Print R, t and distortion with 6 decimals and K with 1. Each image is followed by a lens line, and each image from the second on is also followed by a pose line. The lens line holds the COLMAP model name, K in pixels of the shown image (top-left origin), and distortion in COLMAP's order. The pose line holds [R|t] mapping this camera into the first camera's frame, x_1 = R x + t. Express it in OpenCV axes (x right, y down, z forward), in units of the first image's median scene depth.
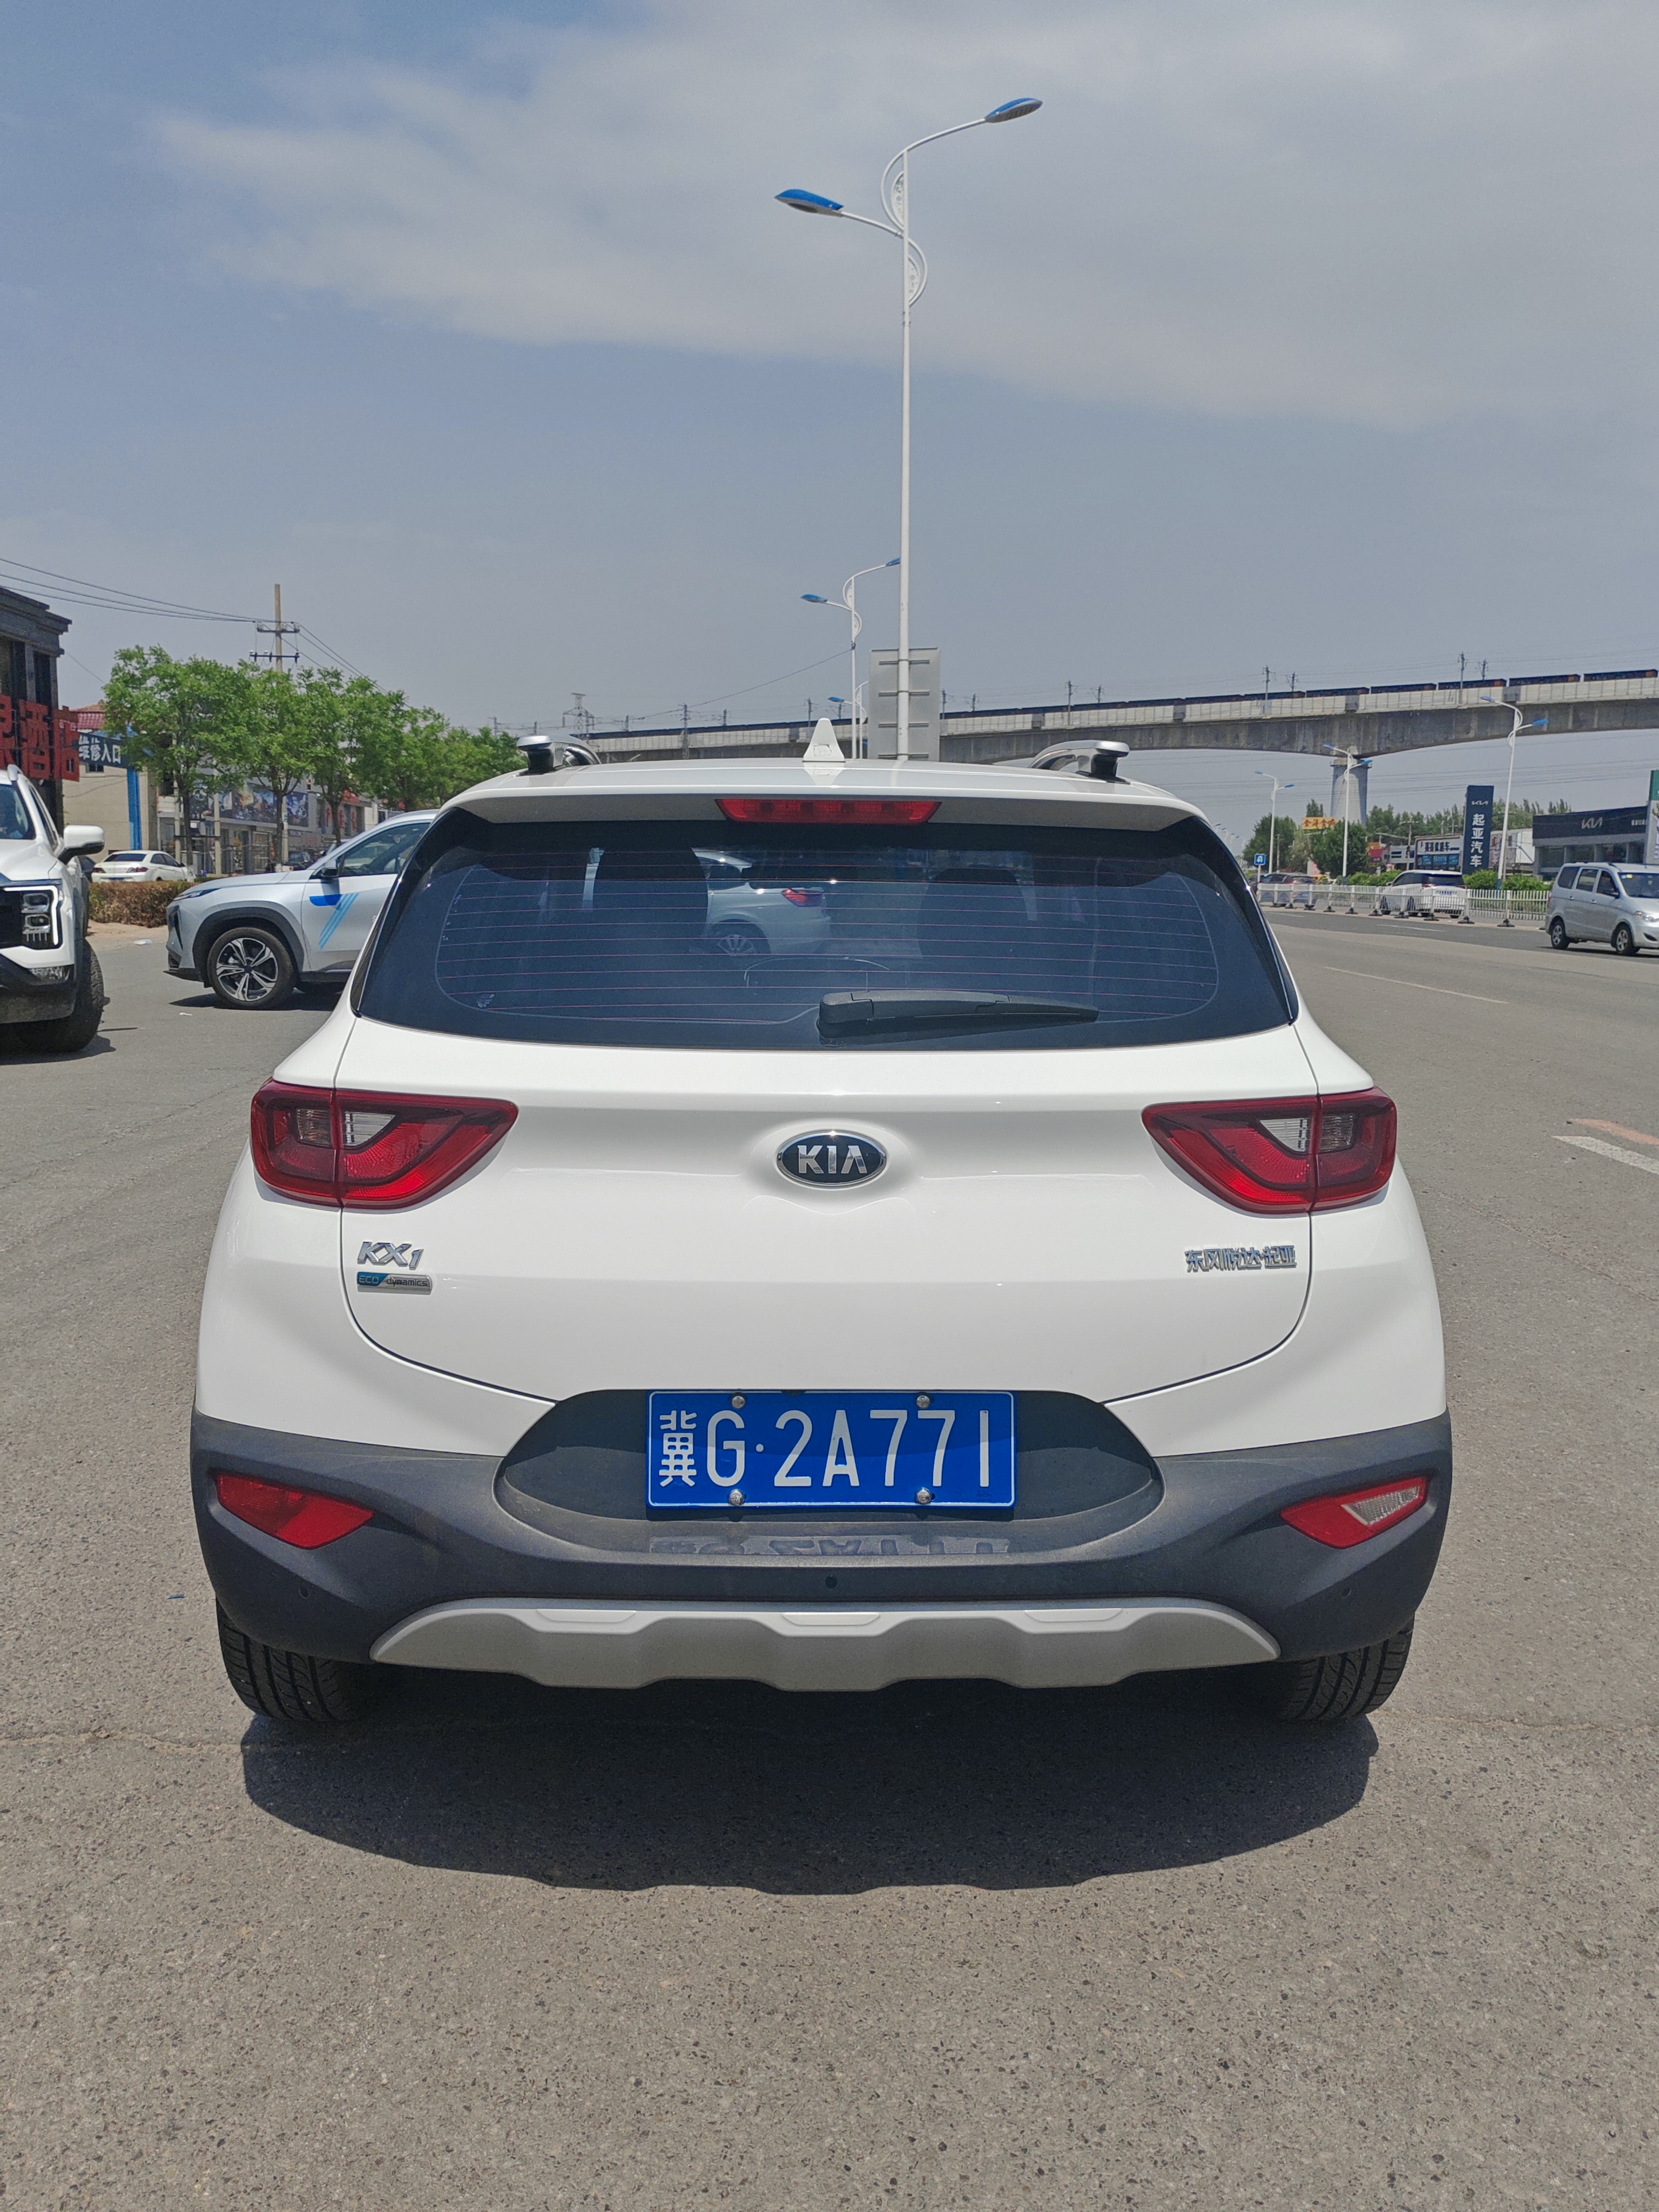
lens RADIAL K [[1720.6, 0, 831.5], [0, 1720.6, 1105.3], [0, 0, 1]] dist [0.009665, 0.001465]
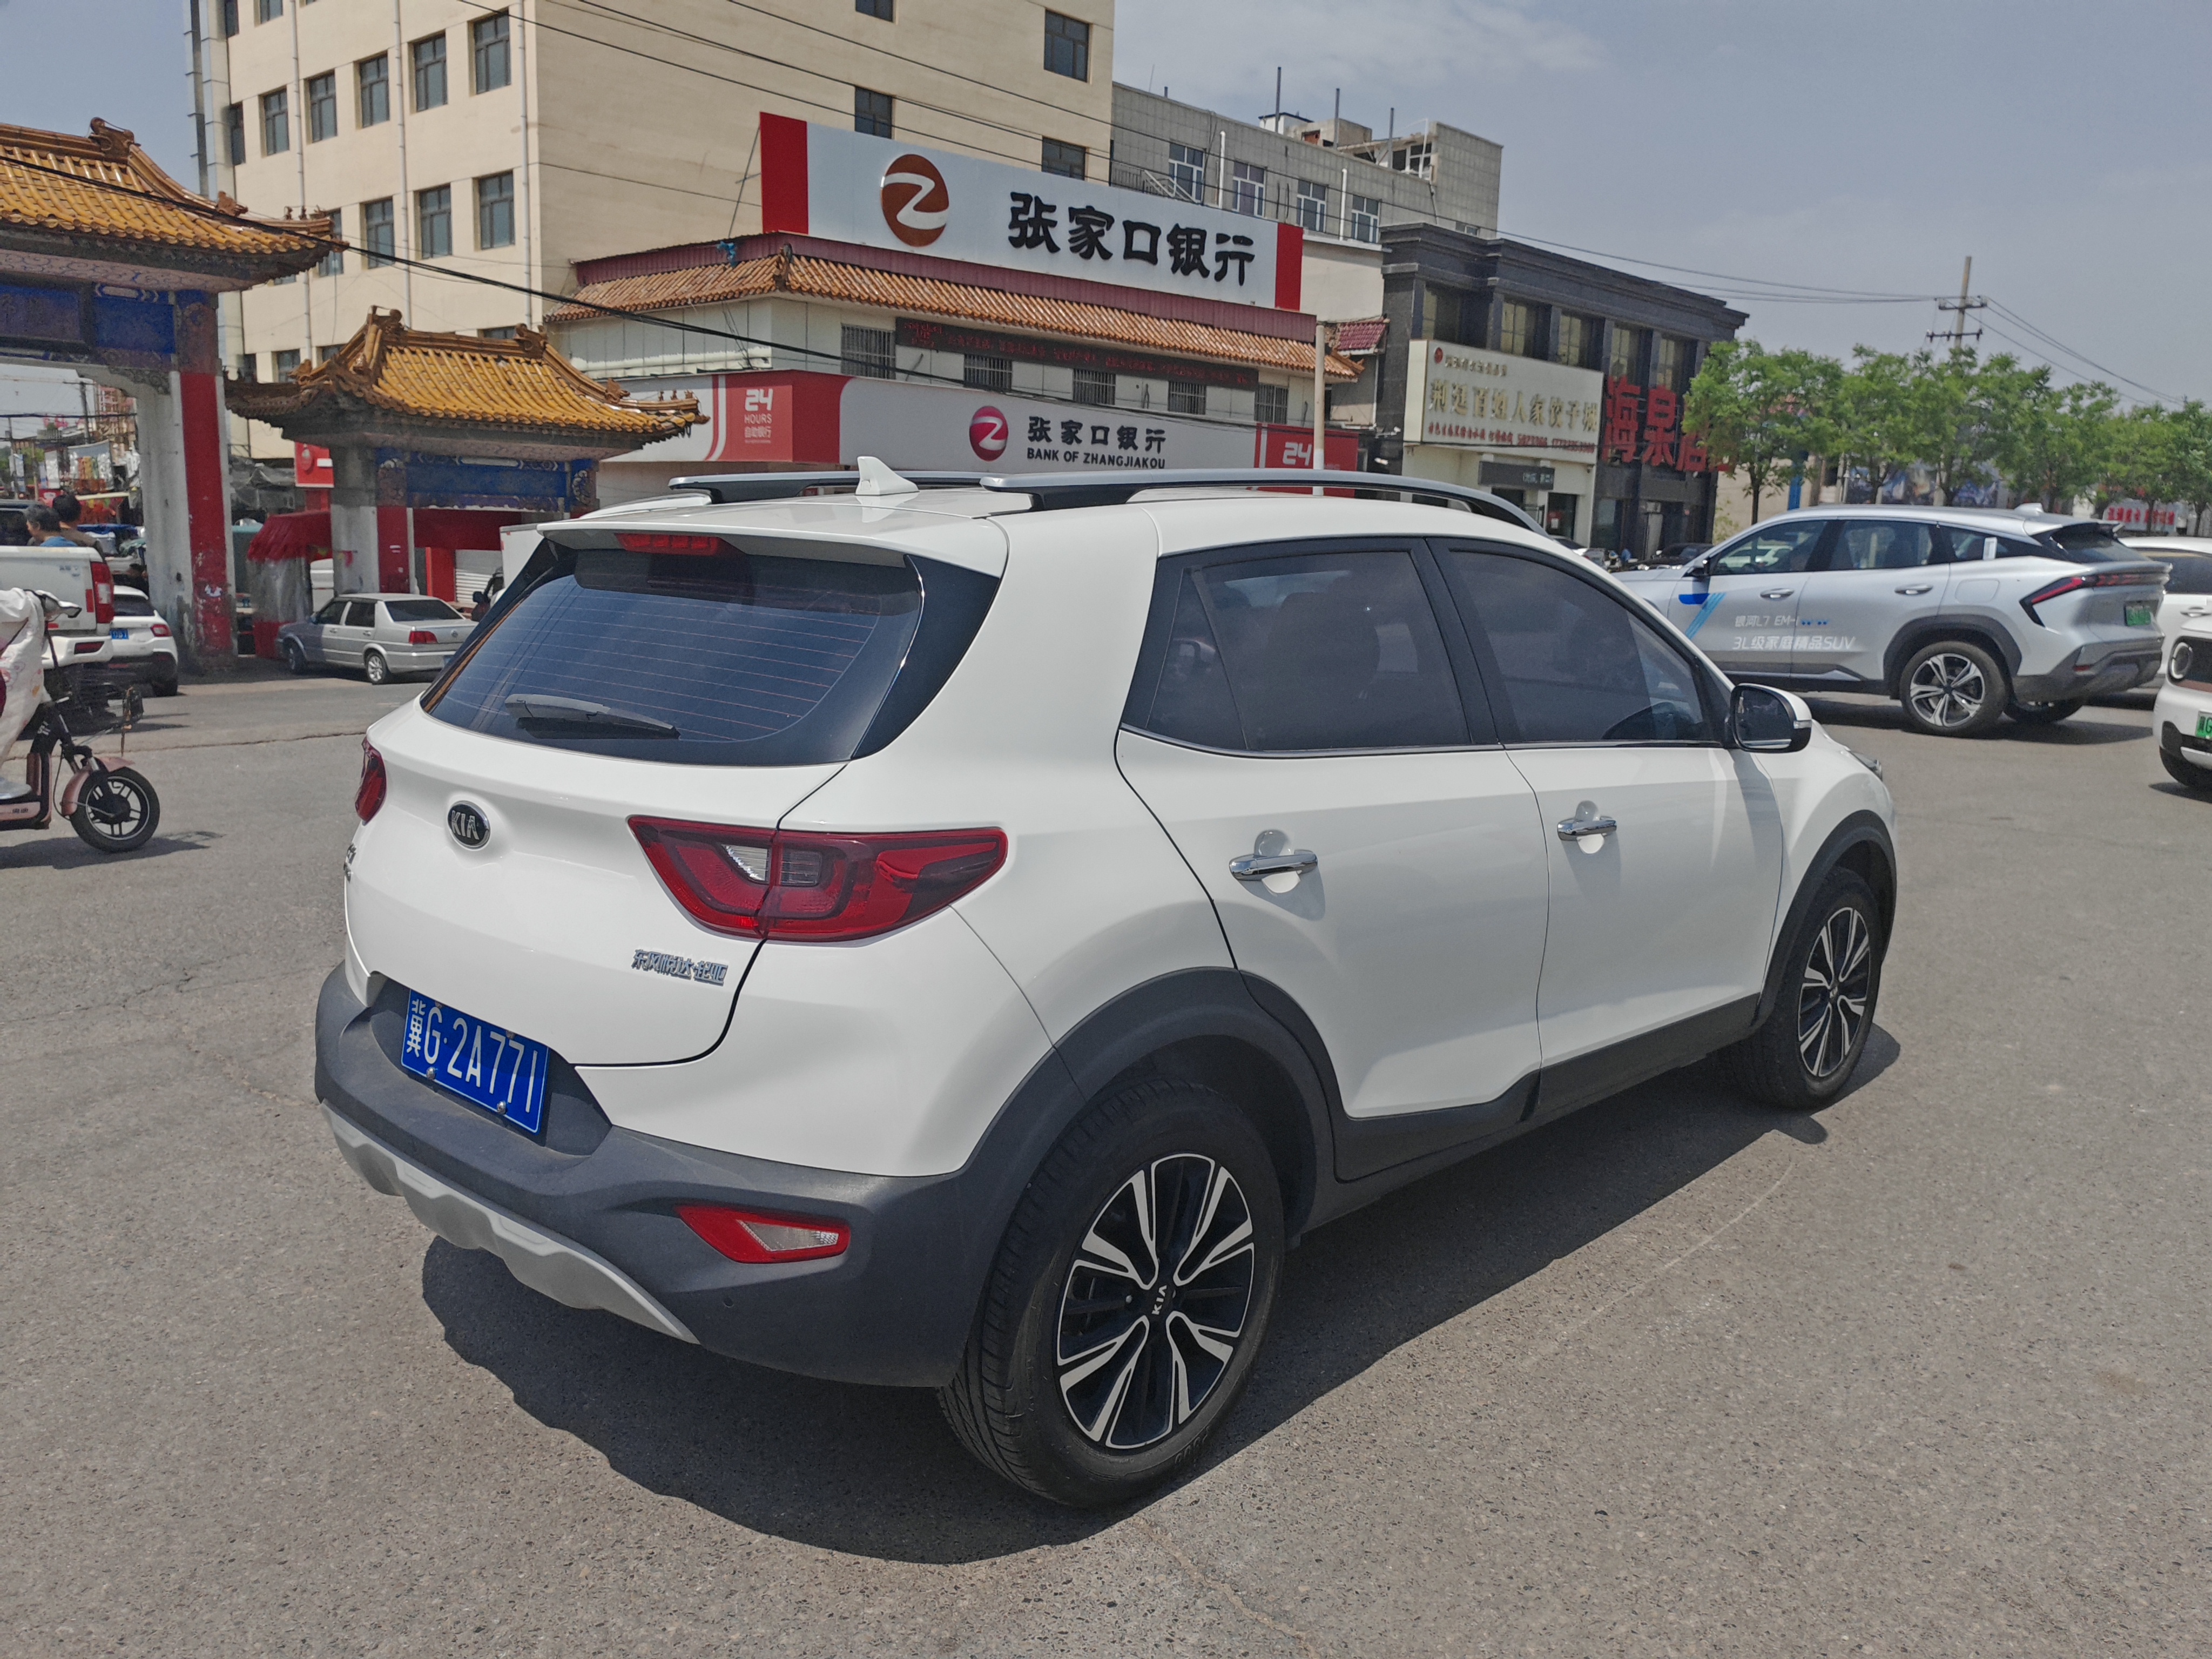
lens RADIAL K [[1720.6, 0, 1098.0], [0, 1720.6, 832.2], [0, 0, 1]] dist [0.009665, 0.001465]
pose [[0.707079, 0.130461, -0.694996, 0.169277], [-0.115543, 0.990940, 0.068461, -0.014511], [0.697631, 0.031894, 0.715747, 0.058472]]
